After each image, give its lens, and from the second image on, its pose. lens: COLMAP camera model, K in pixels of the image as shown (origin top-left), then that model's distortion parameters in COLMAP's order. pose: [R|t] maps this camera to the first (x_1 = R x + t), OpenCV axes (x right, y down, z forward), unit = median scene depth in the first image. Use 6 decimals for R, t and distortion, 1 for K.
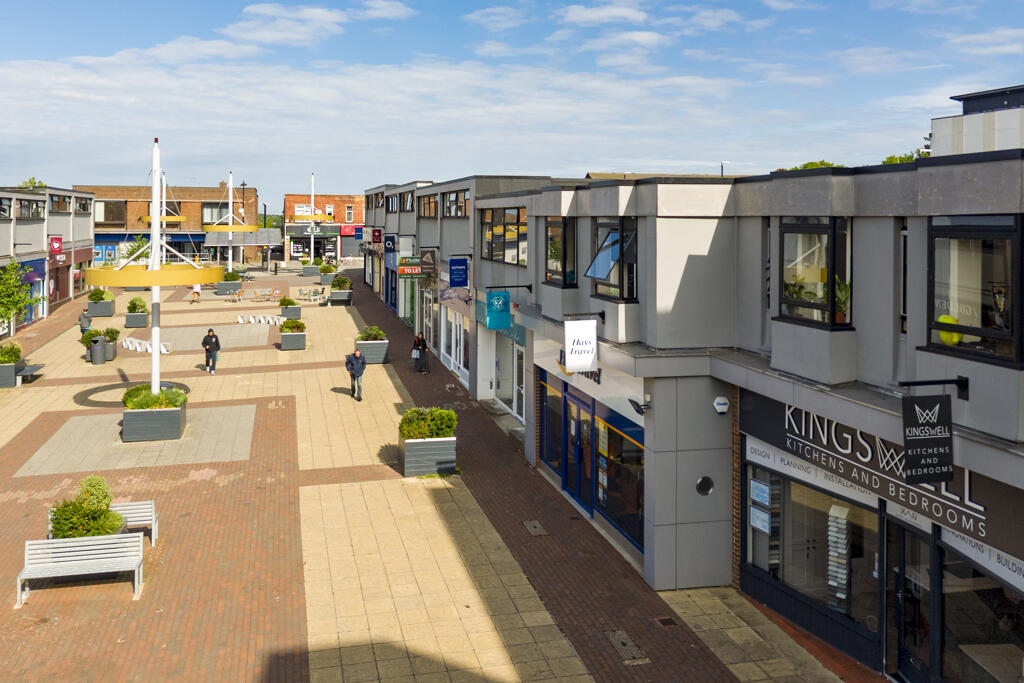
lens RADIAL K [[925.8, 0, 513.5], [0, 925.8, 333.2], [0, 0, 1]] dist [-0.009360, 0.022212]
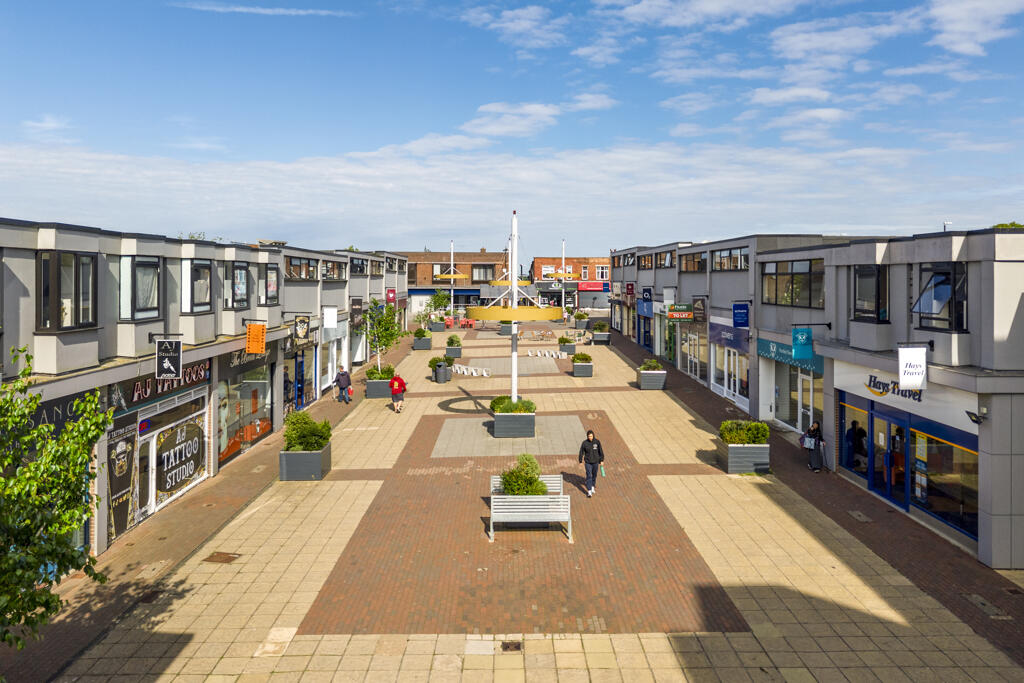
lens RADIAL K [[790.6, 0, 484.2], [0, 790.6, 384.5], [0, 0, 1]] dist [-0.002915, -0.014669]
pose [[0.970170, 0.028653, -0.240725, -0.129646], [-0.026784, 0.999580, 0.011033, 0.022246], [0.240940, -0.004256, 0.970531, -0.082952]]
